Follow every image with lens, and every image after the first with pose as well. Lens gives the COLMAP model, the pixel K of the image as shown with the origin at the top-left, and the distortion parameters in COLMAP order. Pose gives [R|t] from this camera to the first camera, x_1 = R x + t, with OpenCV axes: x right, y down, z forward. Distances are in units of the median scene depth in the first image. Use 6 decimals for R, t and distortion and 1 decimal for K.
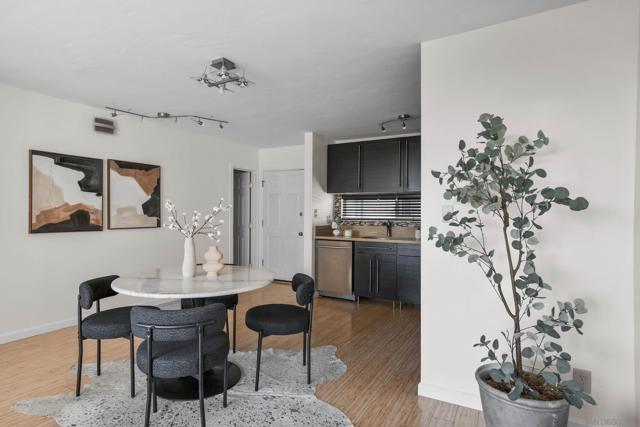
lens RADIAL K [[348.1, 0, 319.0], [0, 348.1, 212.9], [0, 0, 1]] dist [-0.002993, 0.013459]
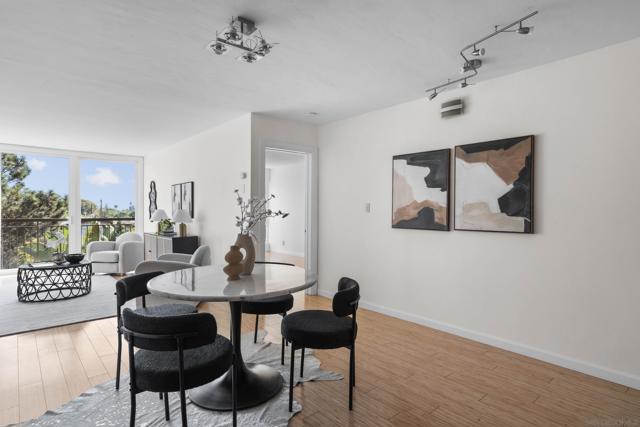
lens RADIAL K [[349.3, 0, 320.0], [0, 349.3, 213.5], [0, 0, 1]] dist [-0.001071, 0.010851]
pose [[-0.327962, 0.001624, -0.944689, 0.311538], [-0.006708, 0.999969, 0.004047, 0.006432], [0.944667, 0.007664, -0.327941, 1.015021]]
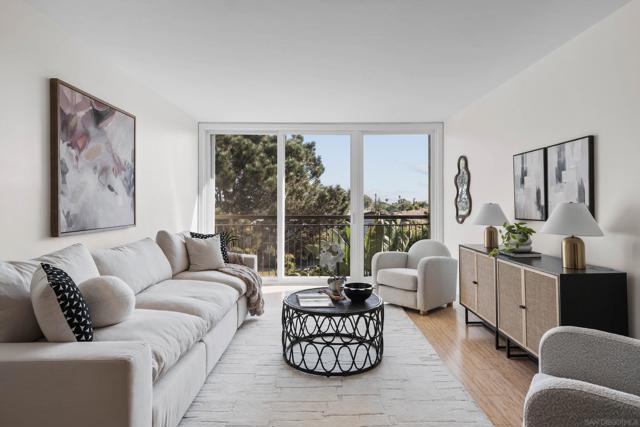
lens RADIAL K [[365.6, 0, 317.8], [0, 365.6, 203.2], [0, 0, 1]] dist [0.003864, 0.002401]
pose [[-0.866891, -0.002808, -0.498491, -0.168737], [-0.002431, 0.999996, -0.001406, 0.002019], [0.498493, -0.000008, -0.866894, 0.341724]]
